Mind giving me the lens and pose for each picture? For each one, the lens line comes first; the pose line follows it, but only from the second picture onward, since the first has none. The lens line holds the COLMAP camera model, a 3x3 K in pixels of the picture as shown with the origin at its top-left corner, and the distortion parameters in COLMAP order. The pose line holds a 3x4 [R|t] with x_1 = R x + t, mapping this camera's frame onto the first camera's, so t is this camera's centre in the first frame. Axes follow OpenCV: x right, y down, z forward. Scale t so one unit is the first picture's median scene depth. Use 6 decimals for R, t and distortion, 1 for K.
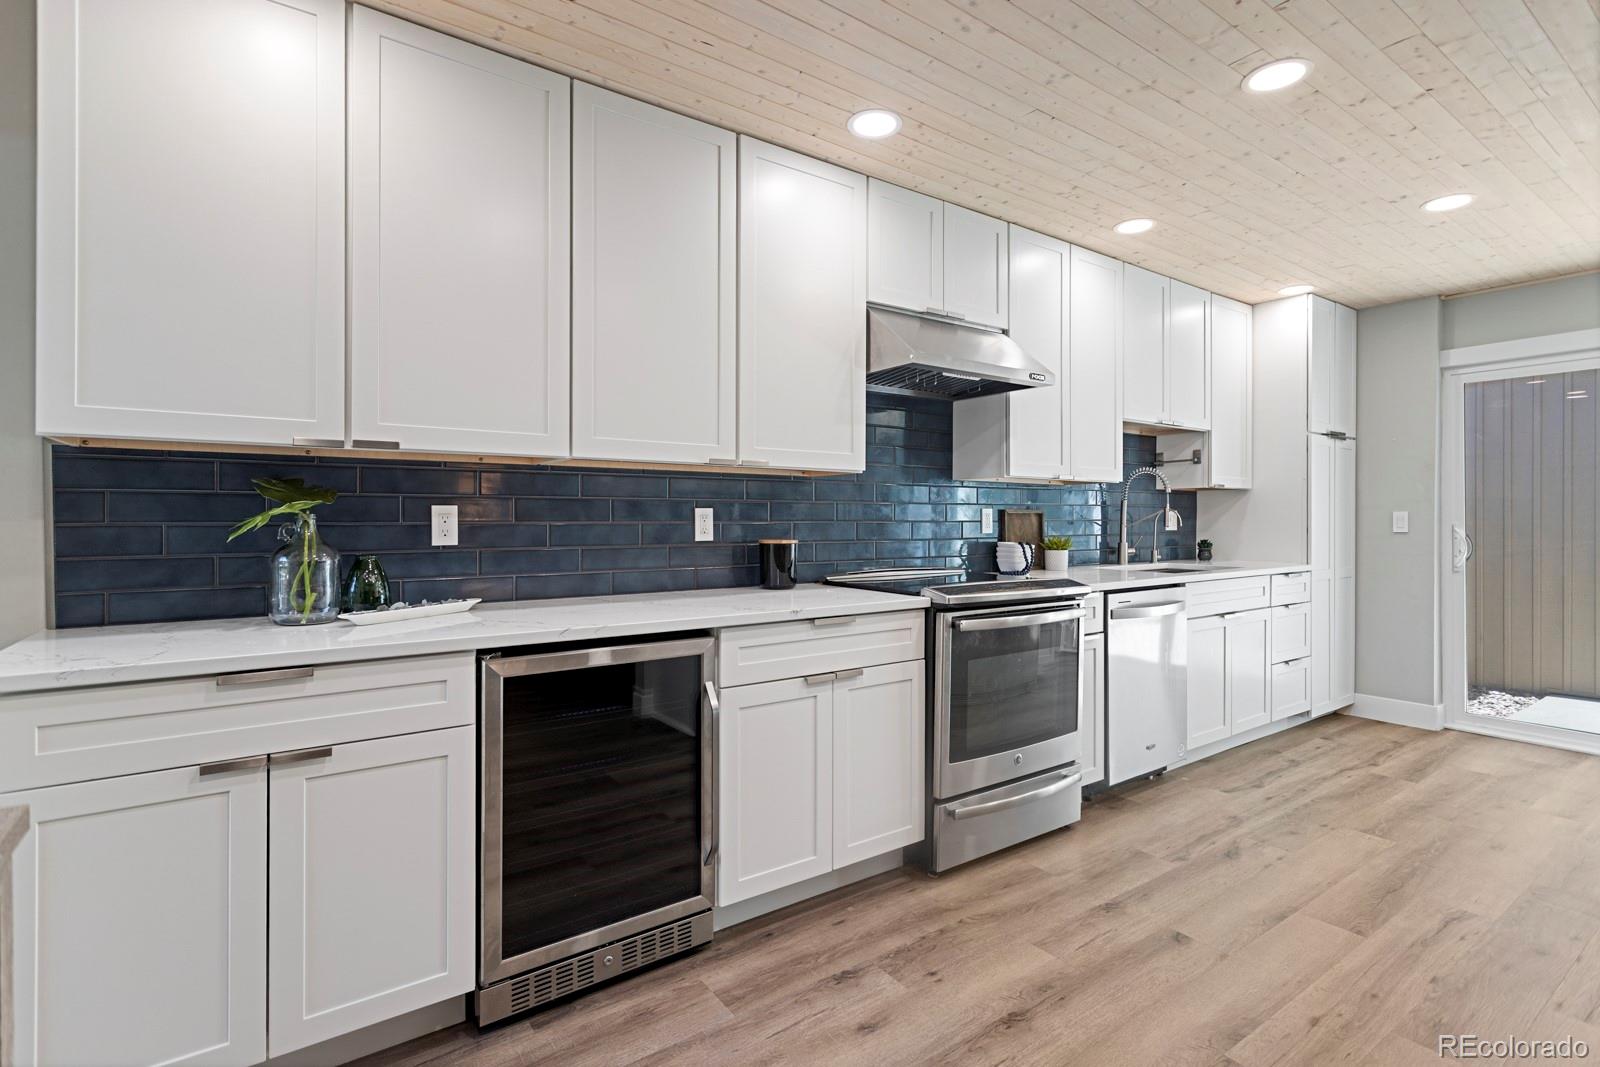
lens RADIAL K [[763.4, 0, 797.0], [0, 763.4, 517.0], [0, 0, 1]] dist [0.001575, 0.002910]
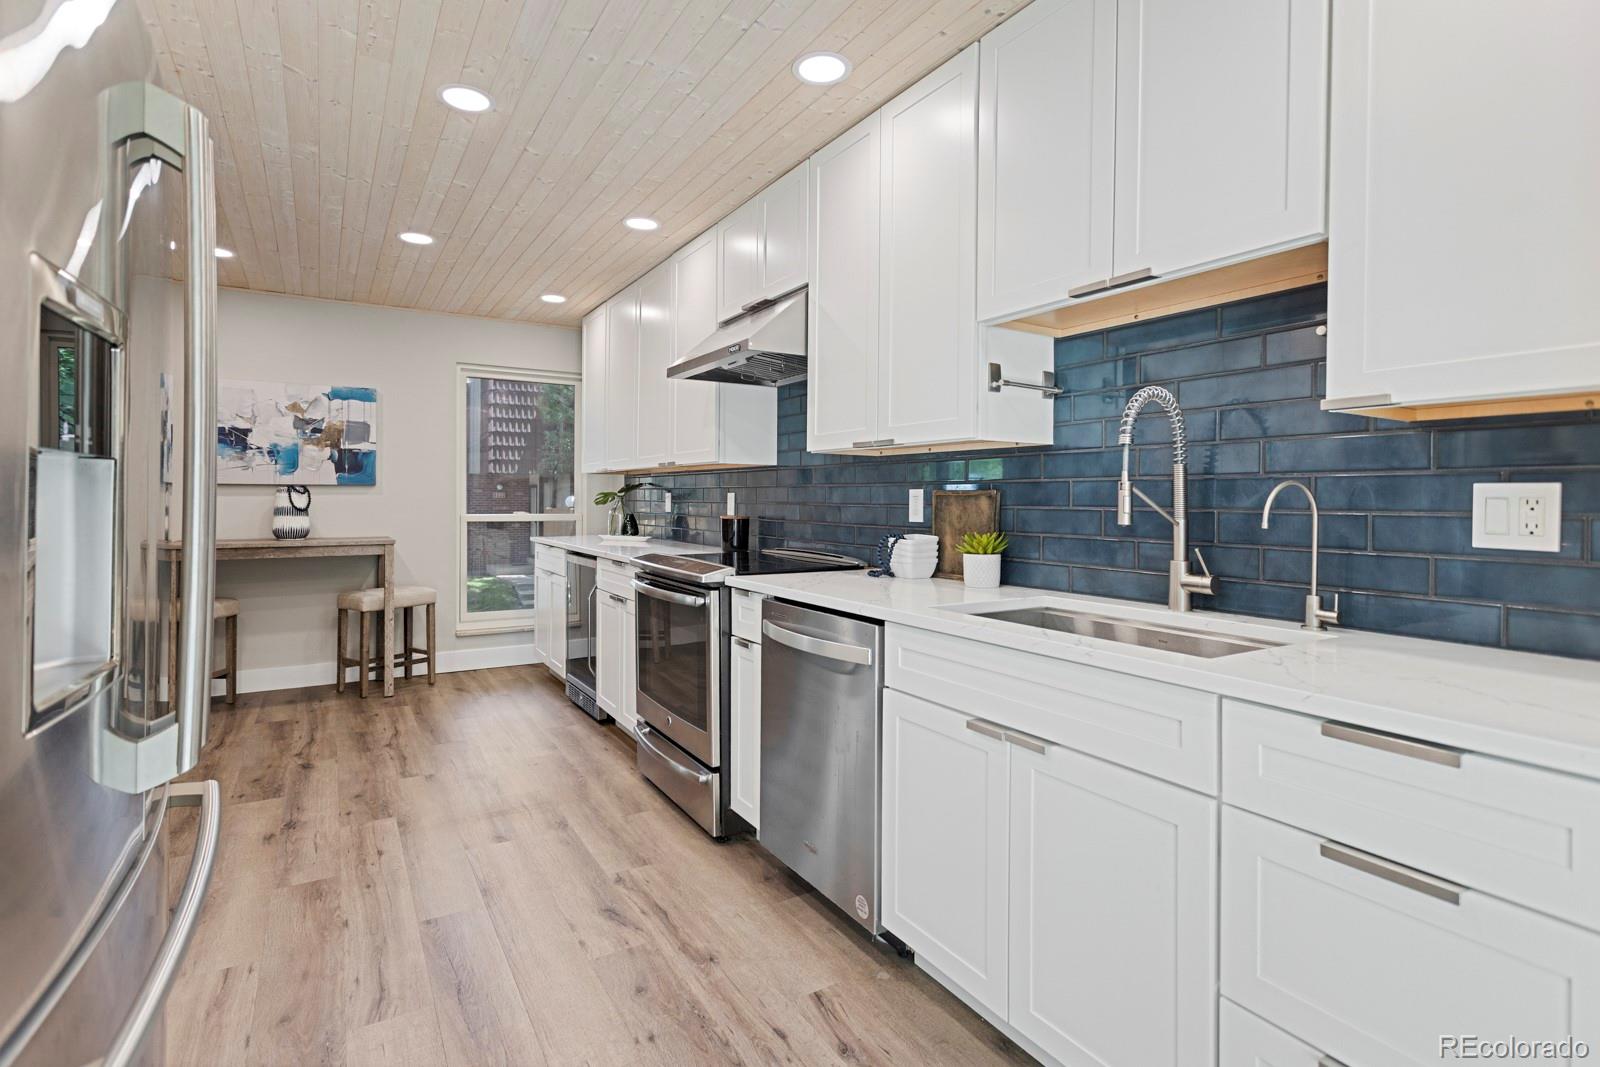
lens RADIAL K [[763.4, 0, 781.1], [0, 763.4, 507.6], [0, 0, 1]] dist [0.001575, 0.002910]
pose [[-0.077128, 0.006502, -0.997000, 1.638498], [-0.011654, 0.999905, 0.007422, 0.004365], [0.996953, 0.012191, -0.077045, 1.492032]]
